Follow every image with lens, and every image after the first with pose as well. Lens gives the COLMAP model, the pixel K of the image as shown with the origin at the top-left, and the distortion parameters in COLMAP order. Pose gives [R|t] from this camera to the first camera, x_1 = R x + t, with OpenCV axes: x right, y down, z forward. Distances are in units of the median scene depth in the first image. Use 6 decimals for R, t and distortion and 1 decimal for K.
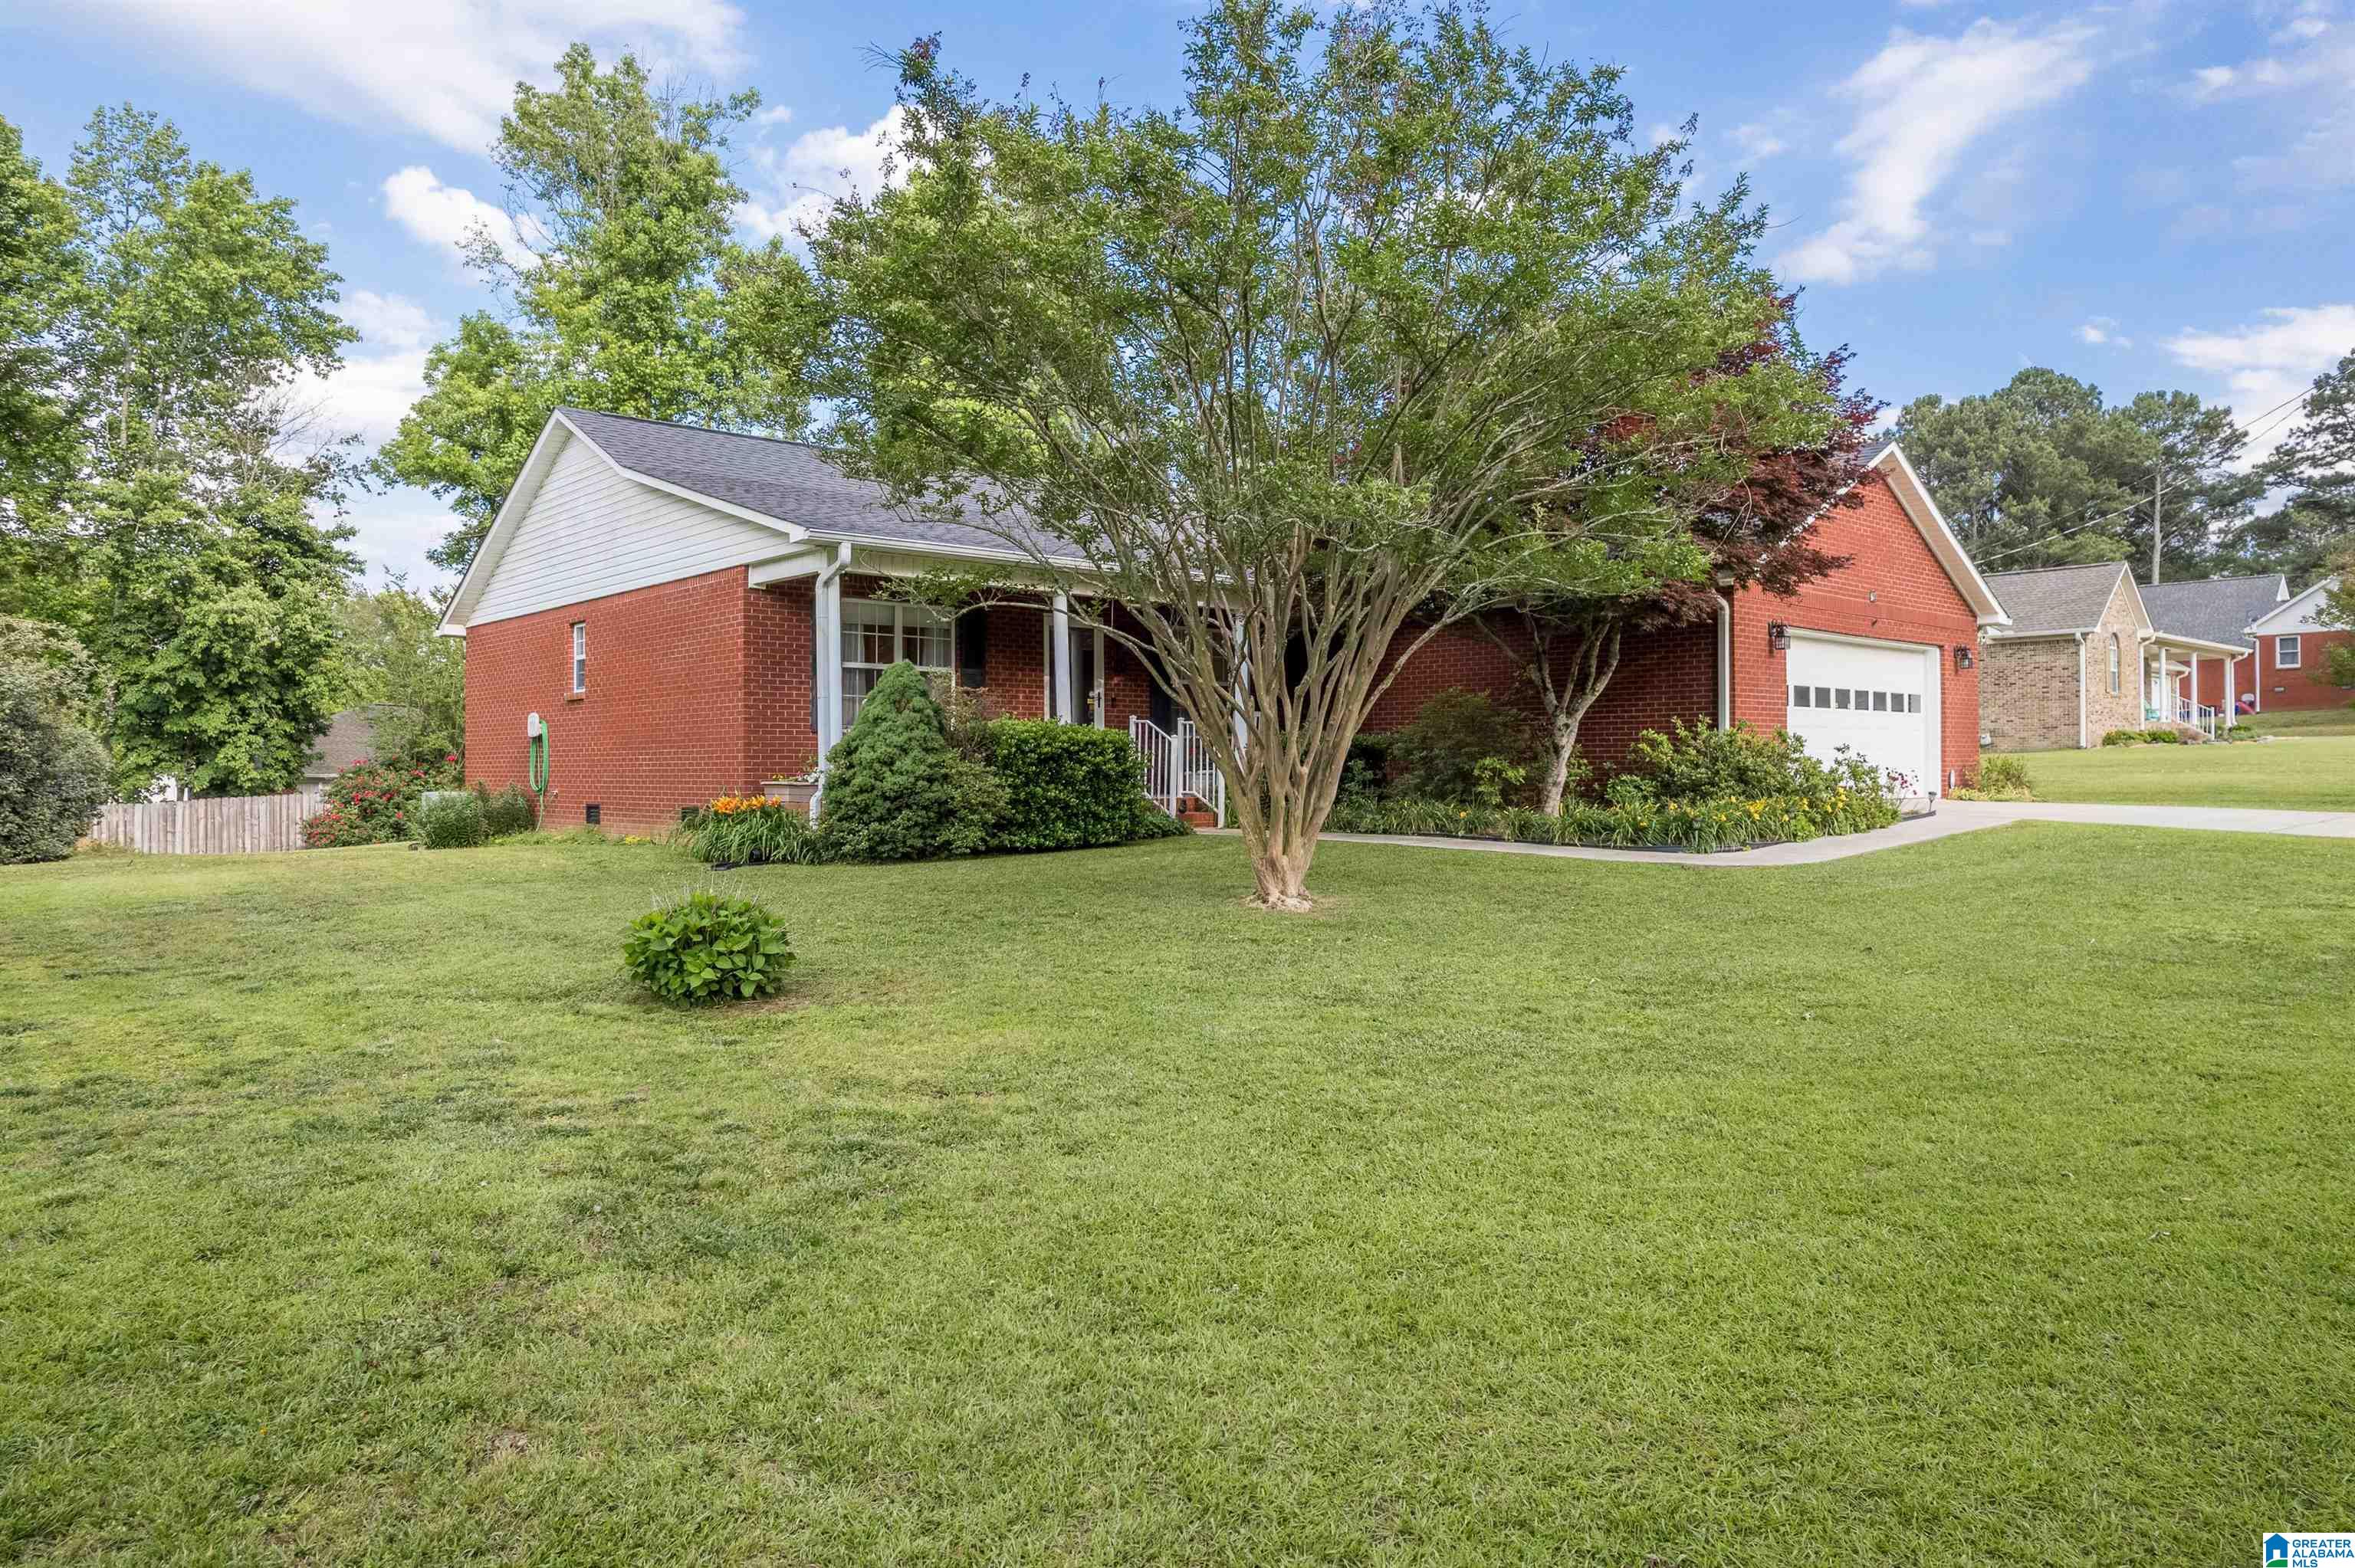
lens RADIAL K [[1512.1, 0, 1173.6], [0, 1512.1, 775.2], [0, 0, 1]] dist [-0.075473, 0.067990]
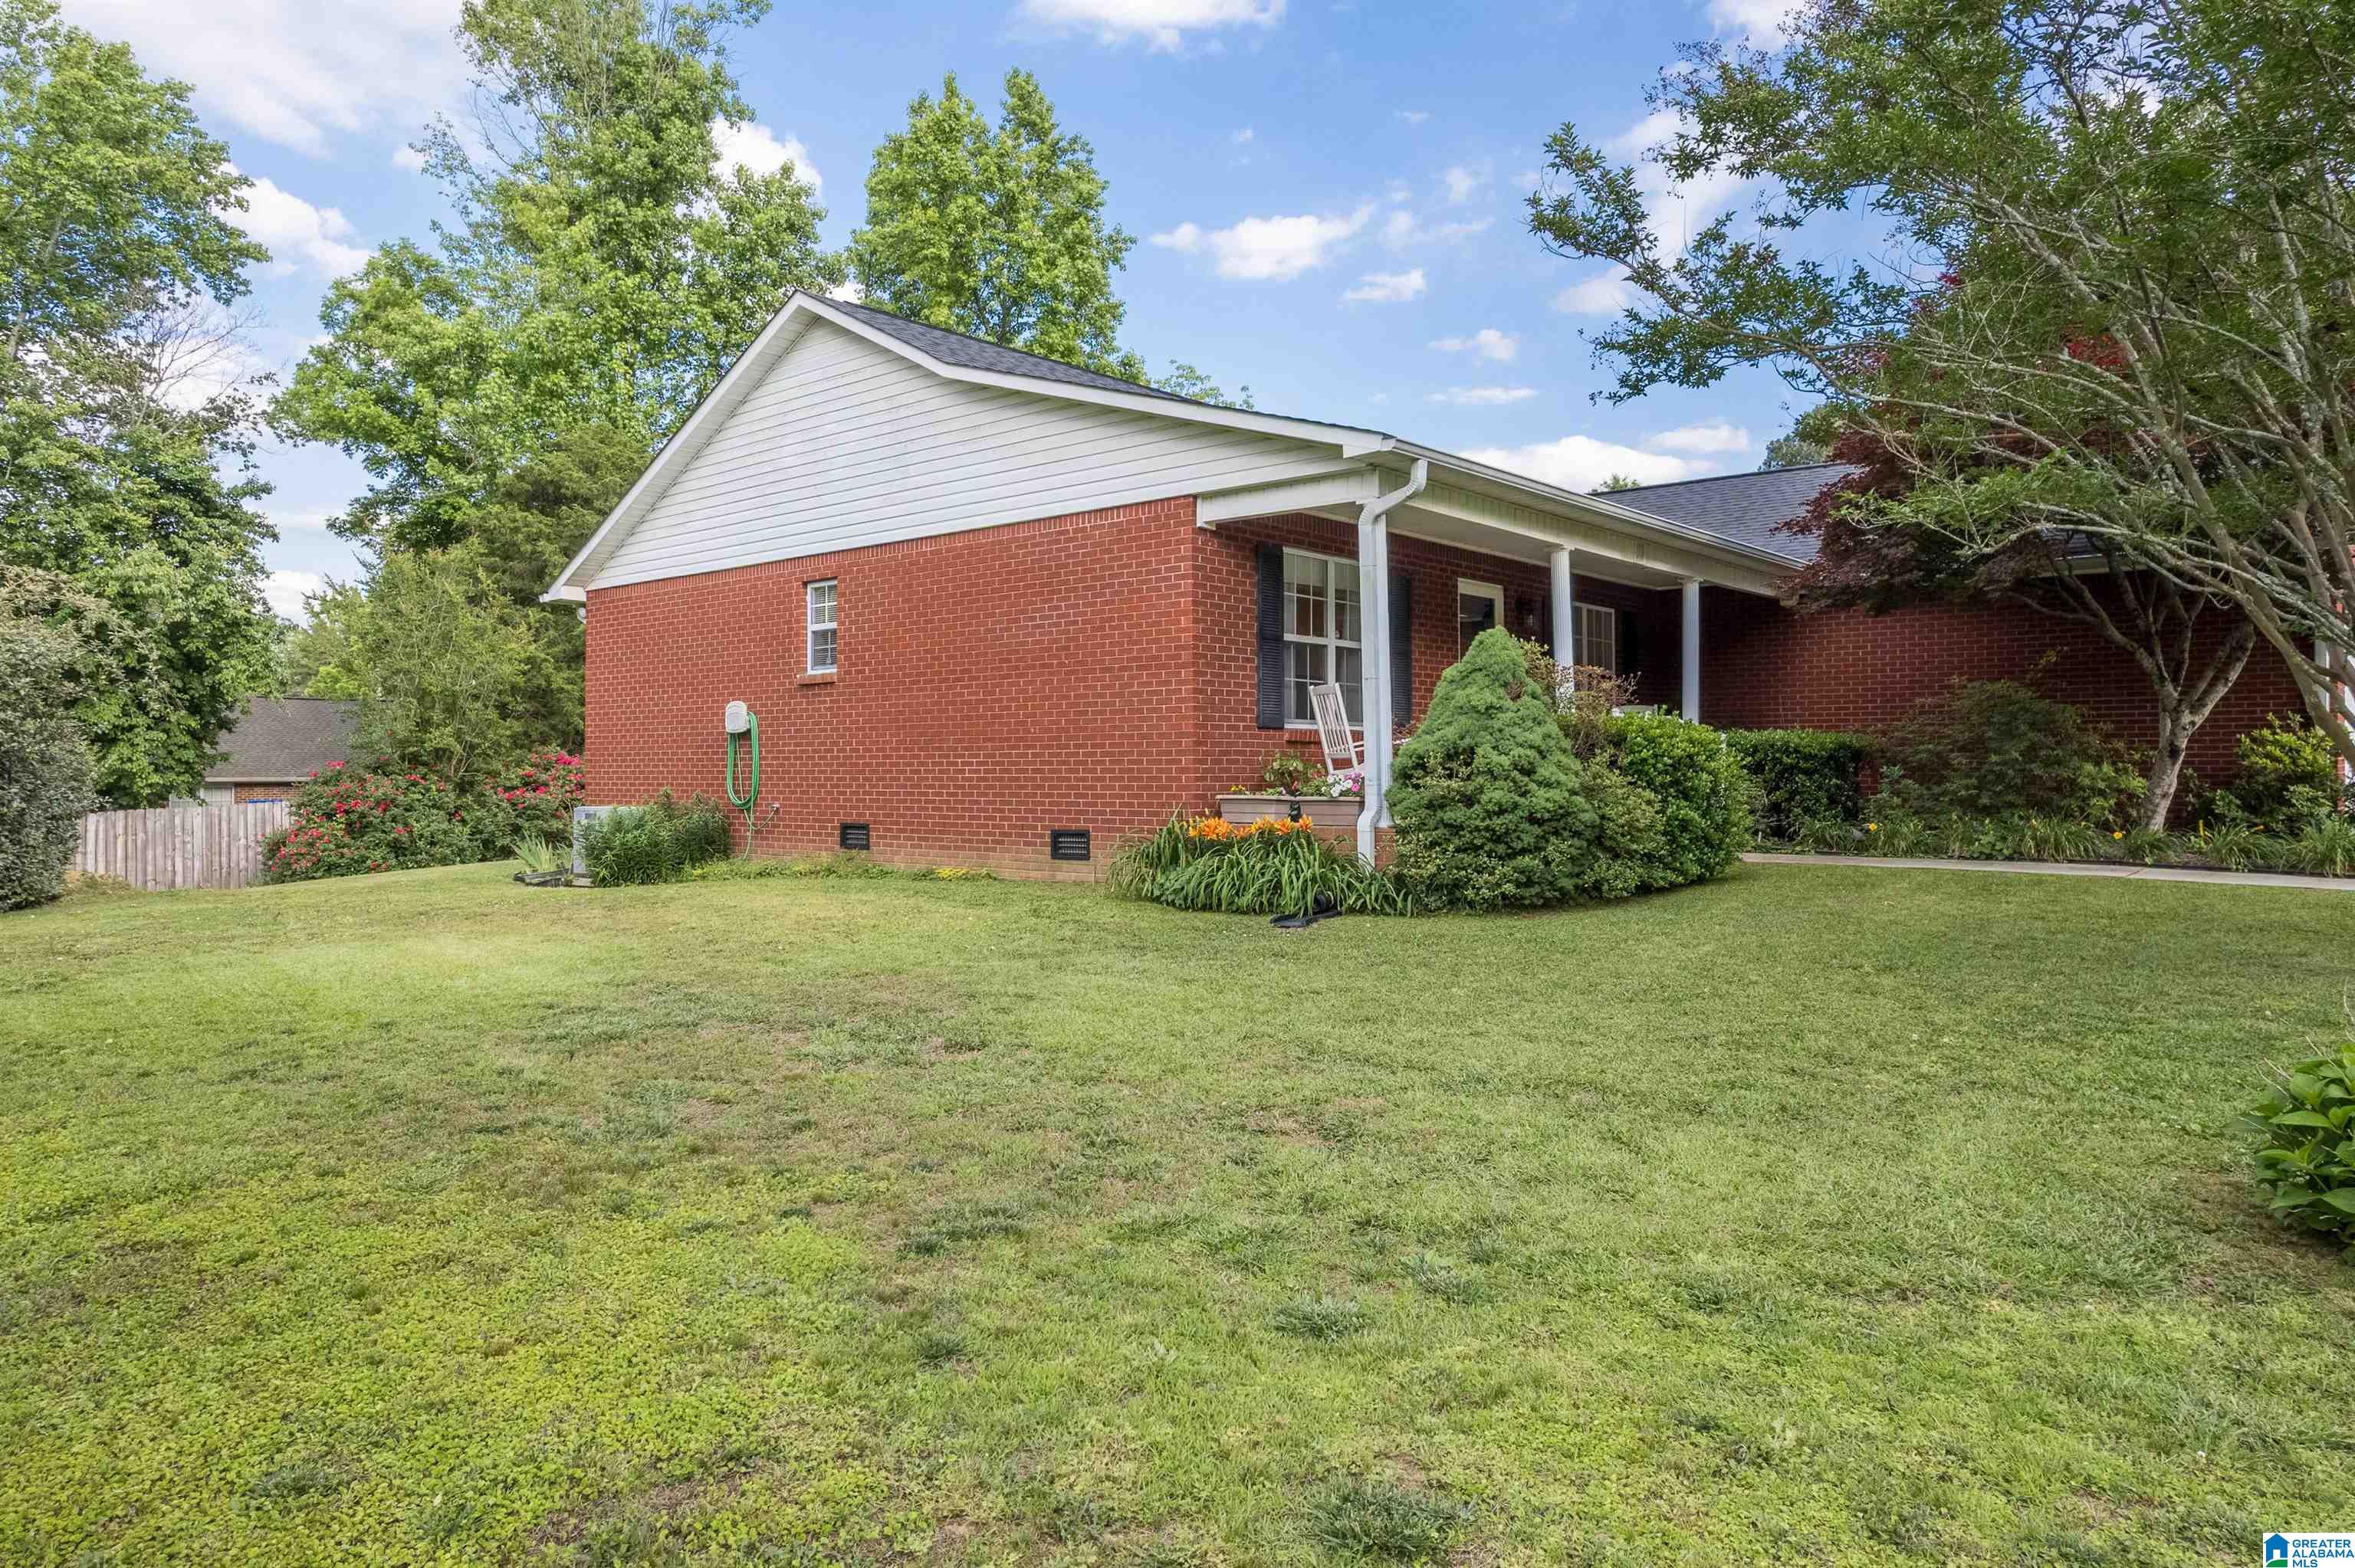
lens RADIAL K [[1512.1, 0, 1173.6], [0, 1512.1, 775.2], [0, 0, 1]] dist [-0.075473, 0.067990]
pose [[0.992364, 0.000644, 0.123340, -0.160536], [-0.000500, 0.999999, -0.001195, -0.001865], [-0.123341, 0.001124, 0.992364, 0.117250]]
